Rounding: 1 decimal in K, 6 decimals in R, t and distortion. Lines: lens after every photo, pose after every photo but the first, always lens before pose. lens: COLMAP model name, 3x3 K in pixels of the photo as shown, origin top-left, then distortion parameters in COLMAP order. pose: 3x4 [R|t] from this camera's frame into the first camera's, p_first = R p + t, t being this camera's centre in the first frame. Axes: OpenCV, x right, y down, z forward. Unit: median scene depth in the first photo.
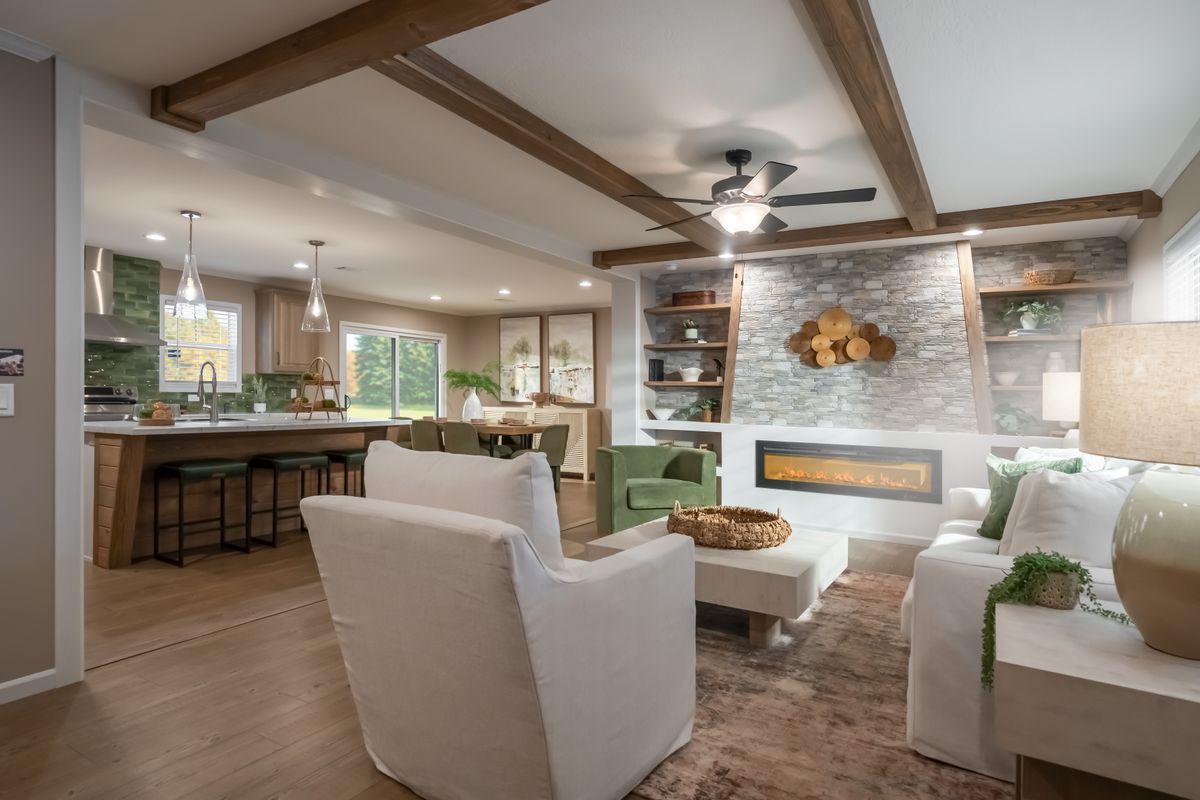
lens RADIAL K [[656.7, 0, 592.8], [0, 656.7, 411.8], [0, 0, 1]] dist [0.007991, 0.001554]
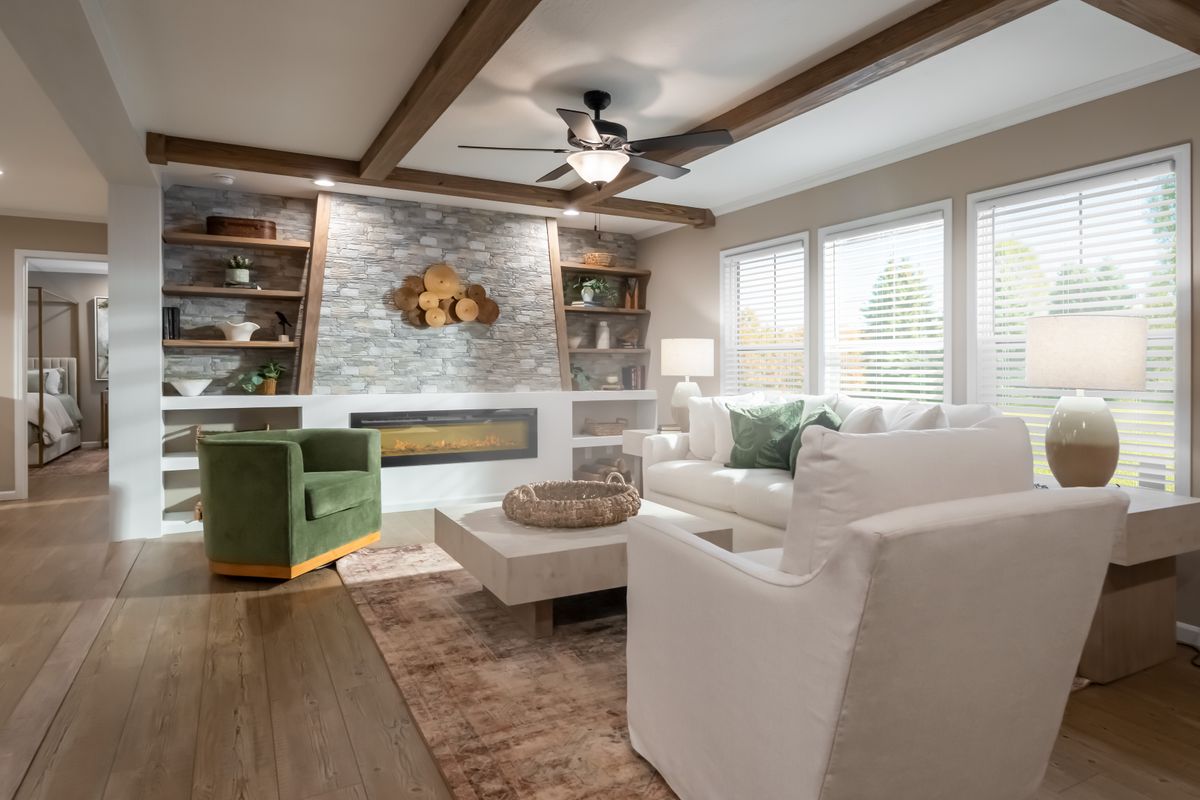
lens RADIAL K [[700.3, 0, 606.5], [0, 700.3, 372.3], [0, 0, 1]] dist [-0.005834, 0.000694]
pose [[0.499609, -0.024650, 0.865900, -0.334004], [0.030017, 0.999487, 0.011134, -0.007803], [-0.865731, 0.020429, 0.500093, 0.266981]]
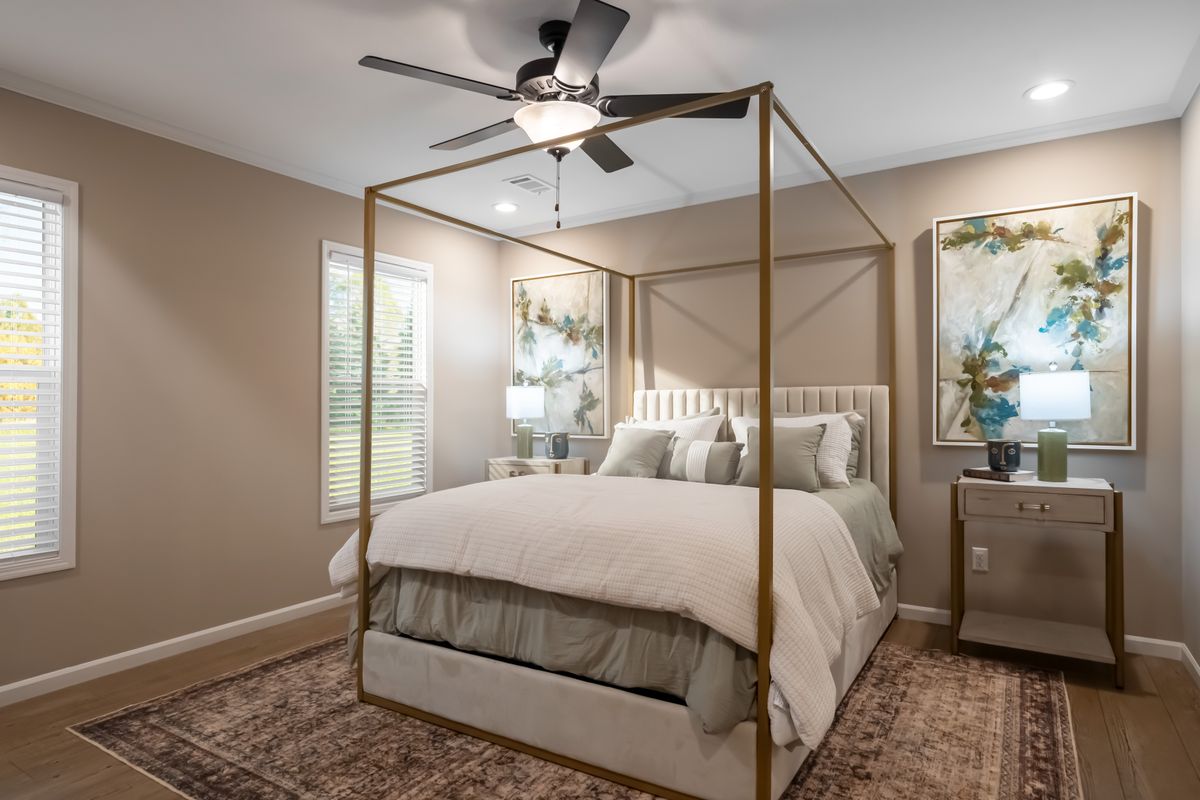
lens RADIAL K [[656.7, 0, 612.0], [0, 656.7, 400.9], [0, 0, 1]] dist [0.007991, 0.001554]
pose [[0.999863, -0.016108, 0.003711, 0.164610], [0.016206, 0.999470, -0.028226, -0.031701], [-0.003255, 0.028282, 0.999595, 1.458704]]
